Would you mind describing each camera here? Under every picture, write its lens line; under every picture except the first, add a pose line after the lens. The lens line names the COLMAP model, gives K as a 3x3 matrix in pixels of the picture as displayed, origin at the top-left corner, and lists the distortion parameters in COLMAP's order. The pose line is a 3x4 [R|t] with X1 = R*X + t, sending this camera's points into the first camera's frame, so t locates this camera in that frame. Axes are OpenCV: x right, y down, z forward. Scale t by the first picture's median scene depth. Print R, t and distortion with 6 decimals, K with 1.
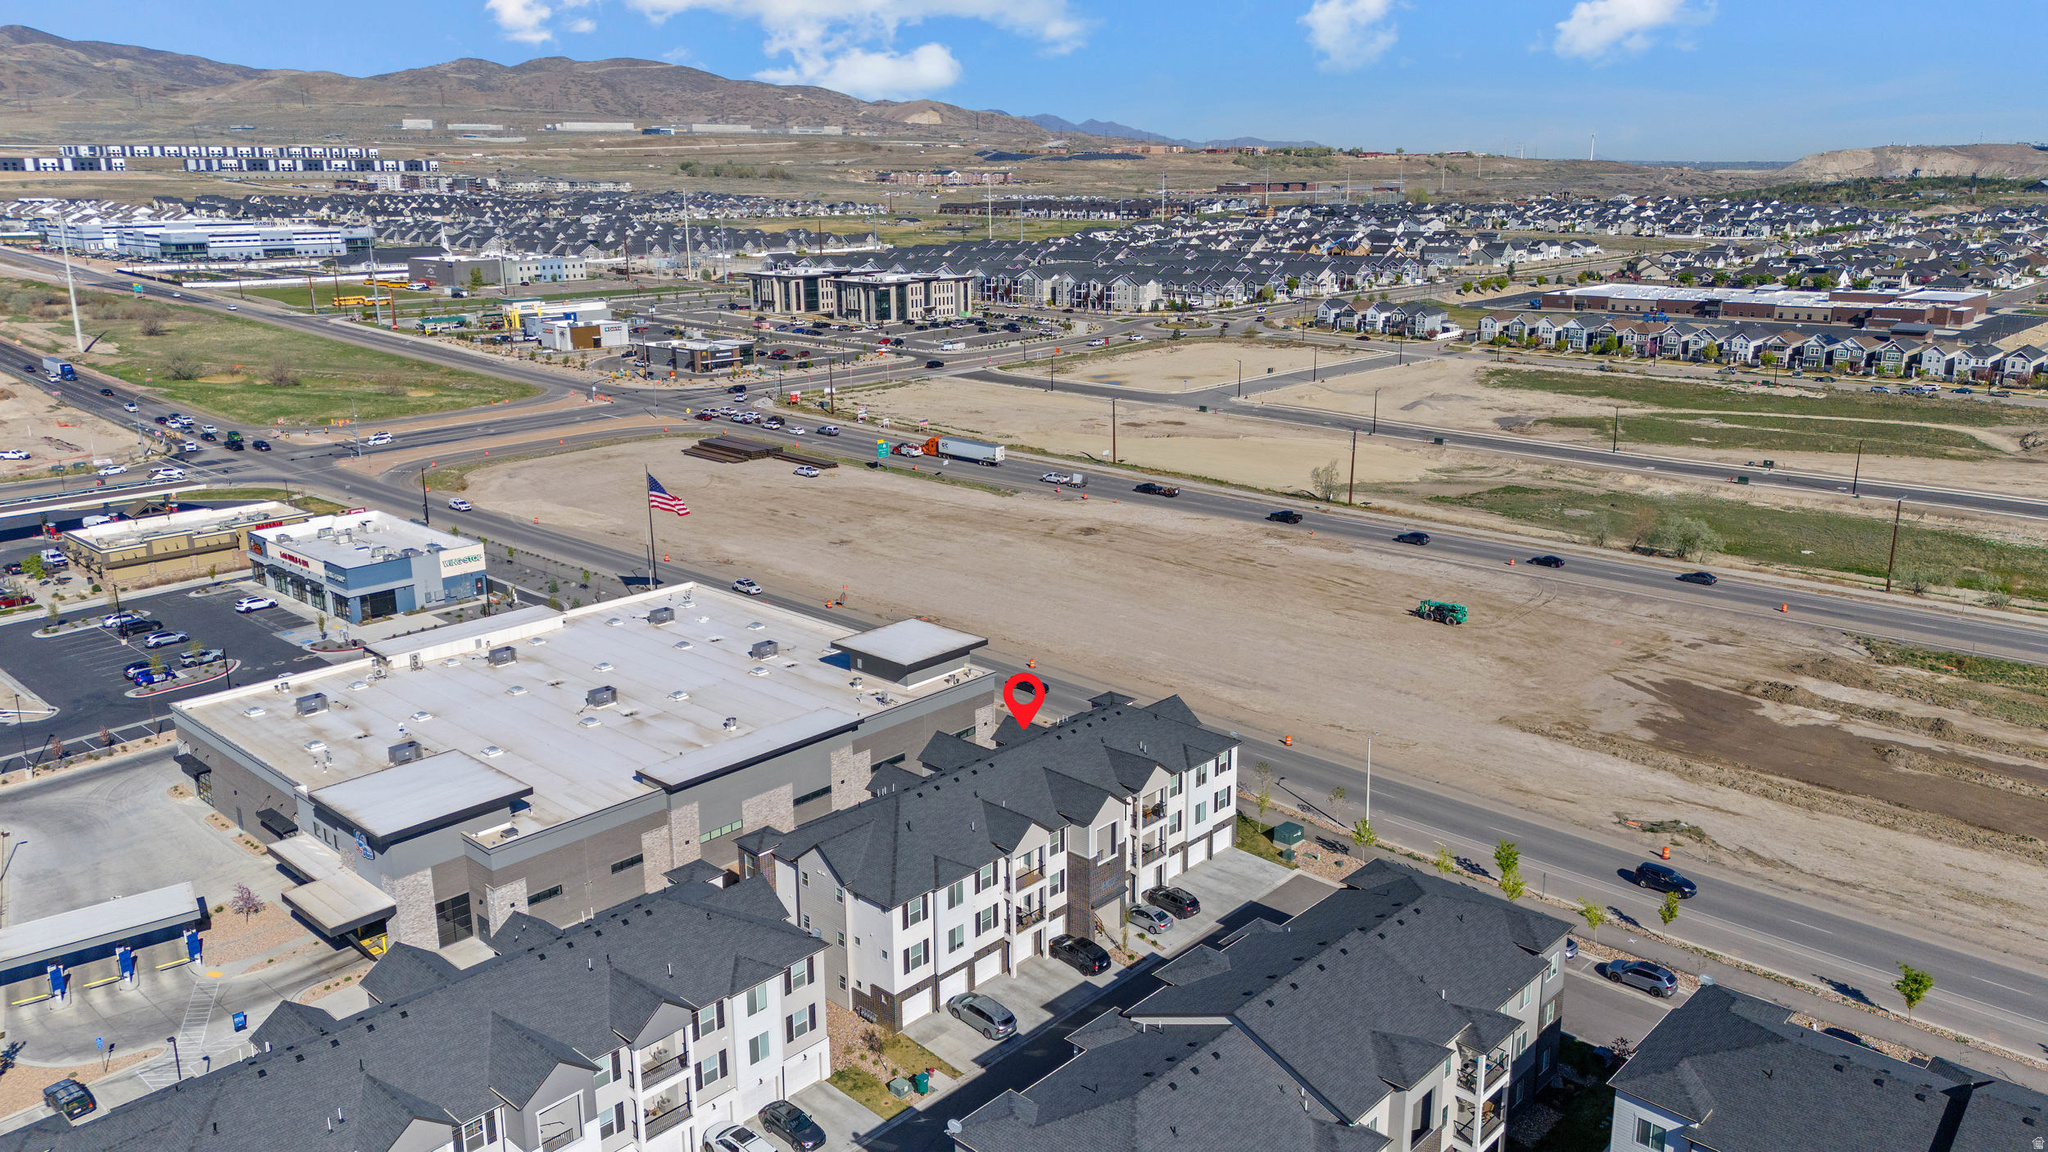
lens RADIAL K [[1513.1, 0, 1024.0], [0, 1513.1, 576.0], [0, 0, 1]] dist [0.089079, -0.095757]
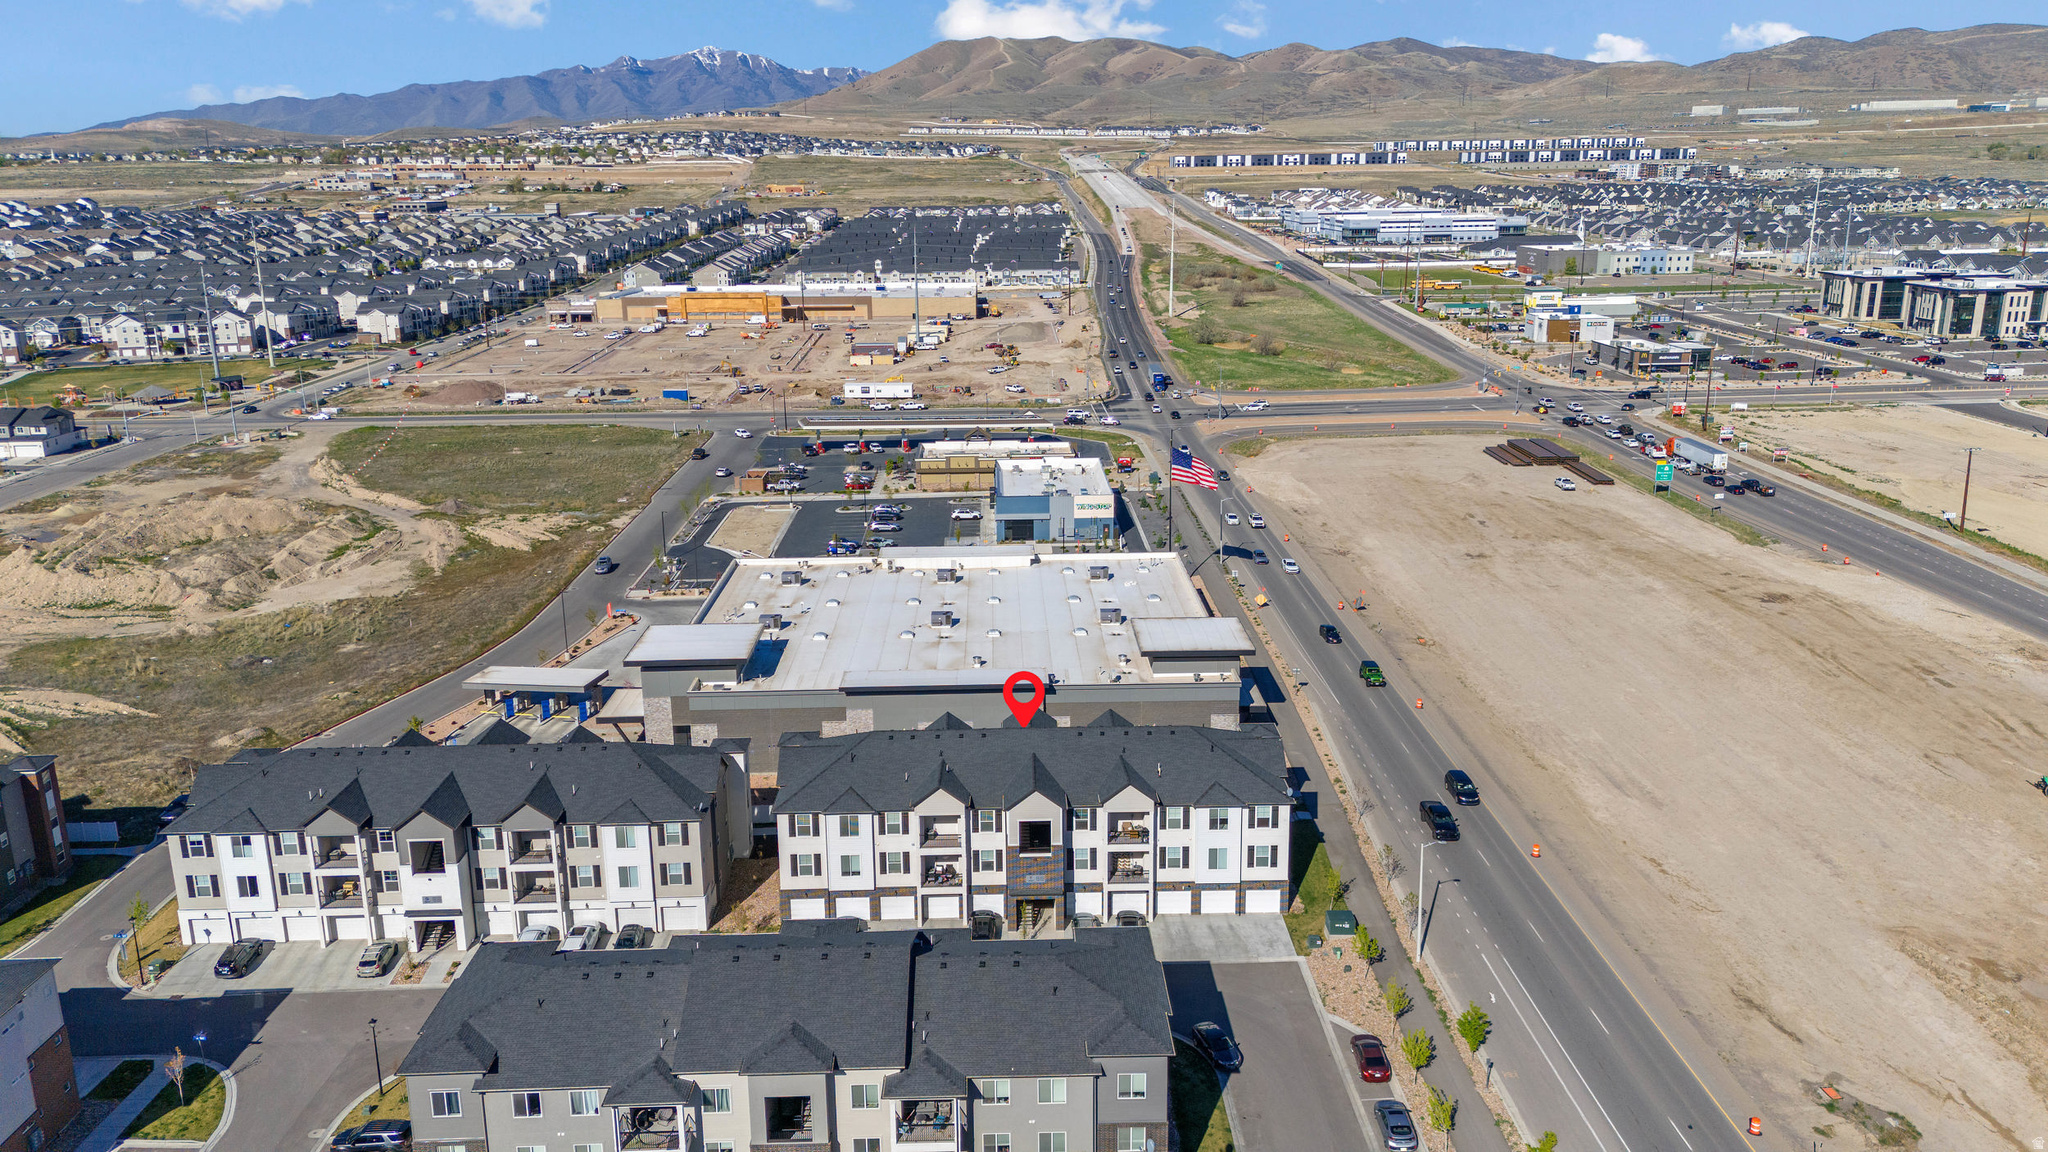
lens RADIAL K [[1526.6, 0, 1024.0], [0, 1526.6, 576.0], [0, 0, 1]] dist [0.063148, -0.055489]
pose [[0.689296, 0.185531, -0.700321, 0.191890], [-0.181140, 0.980086, 0.081359, -0.019882], [0.701470, 0.070776, 0.709176, 0.070167]]
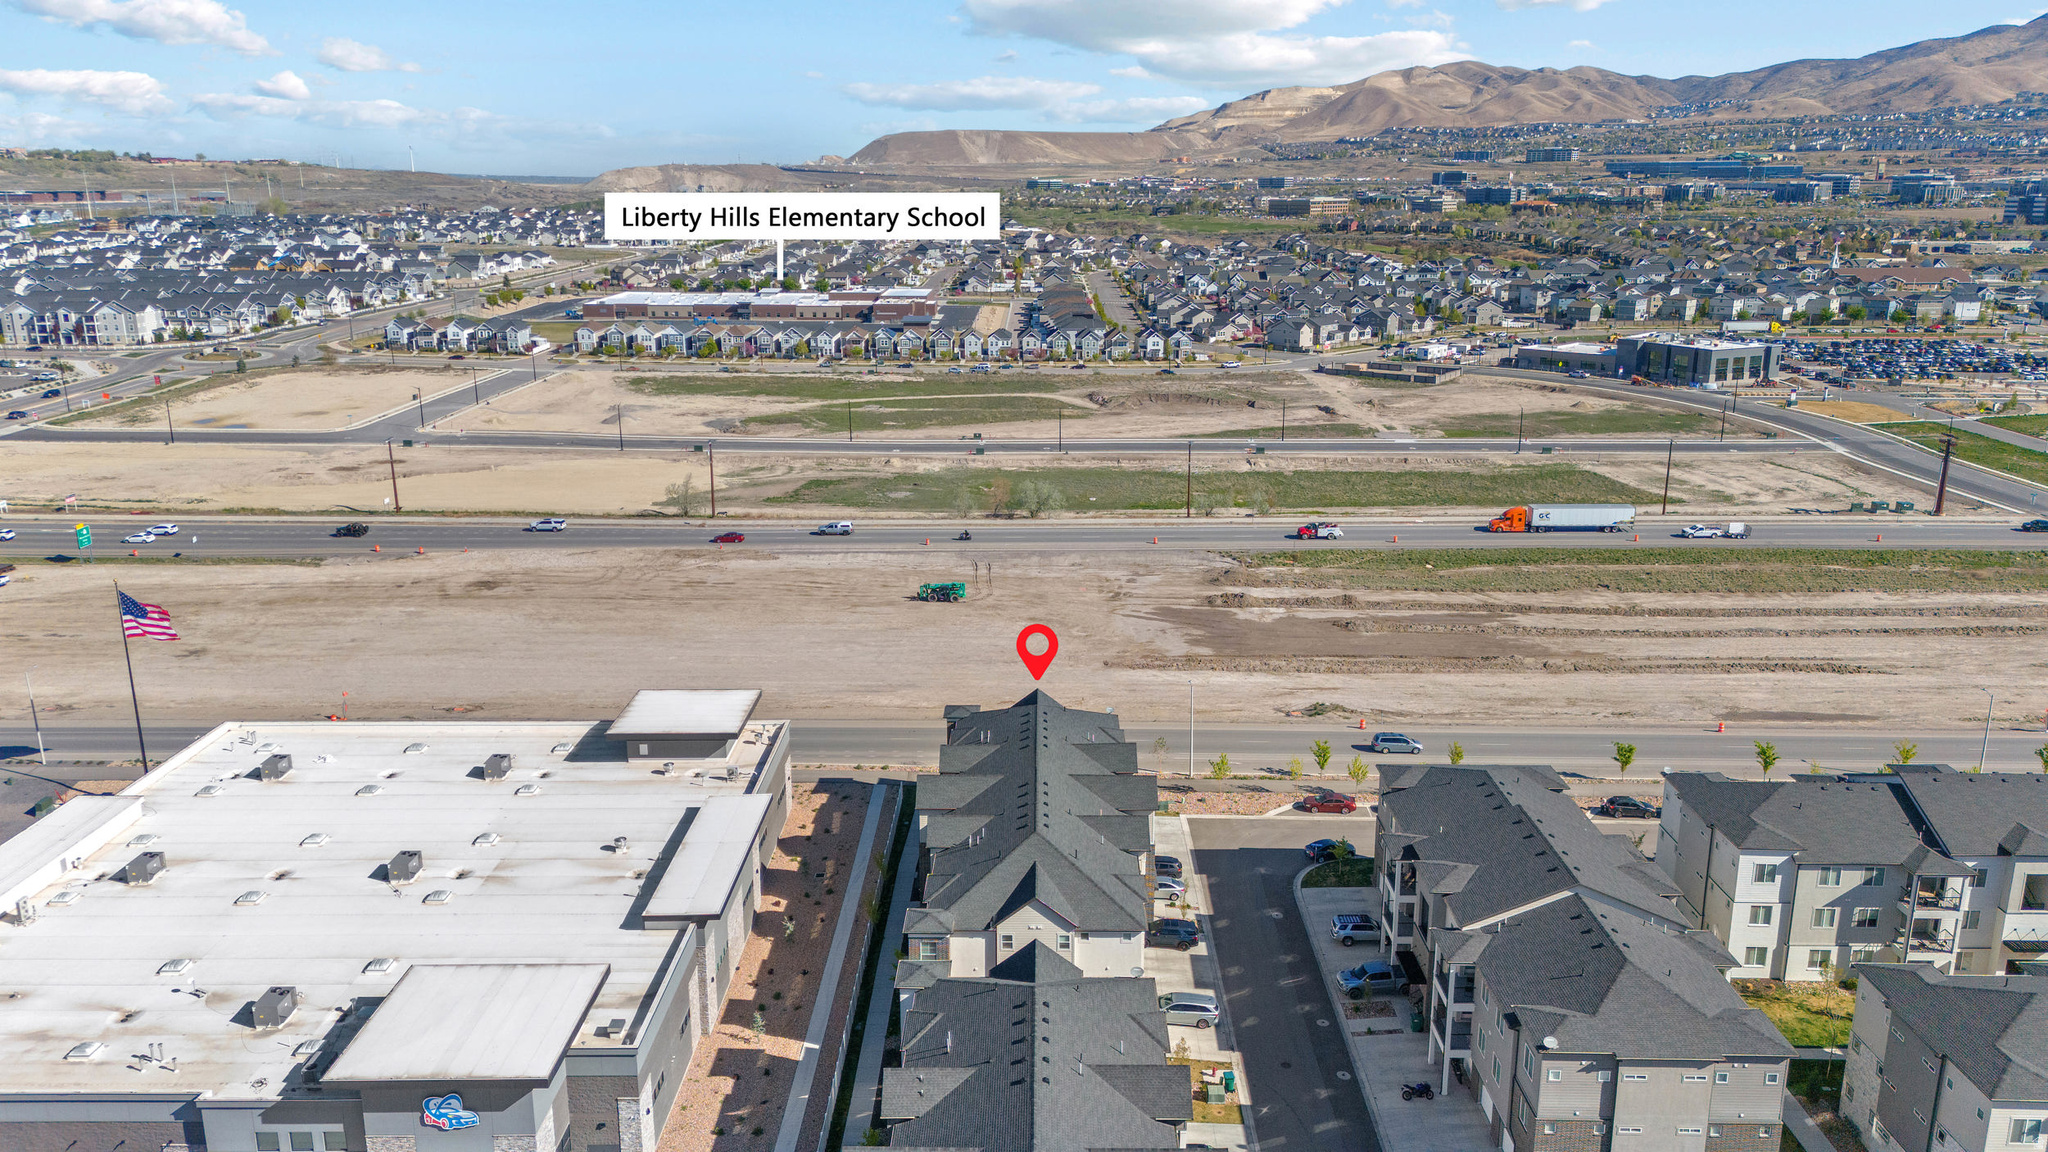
lens RADIAL K [[1513.1, 0, 1024.0], [0, 1513.1, 576.0], [0, 0, 1]] dist [0.089079, -0.095757]
pose [[0.732505, -0.168093, 0.659683, -0.177340], [0.172815, 0.983207, 0.058638, -0.018424], [-0.658462, 0.071051, 0.749253, 0.069696]]
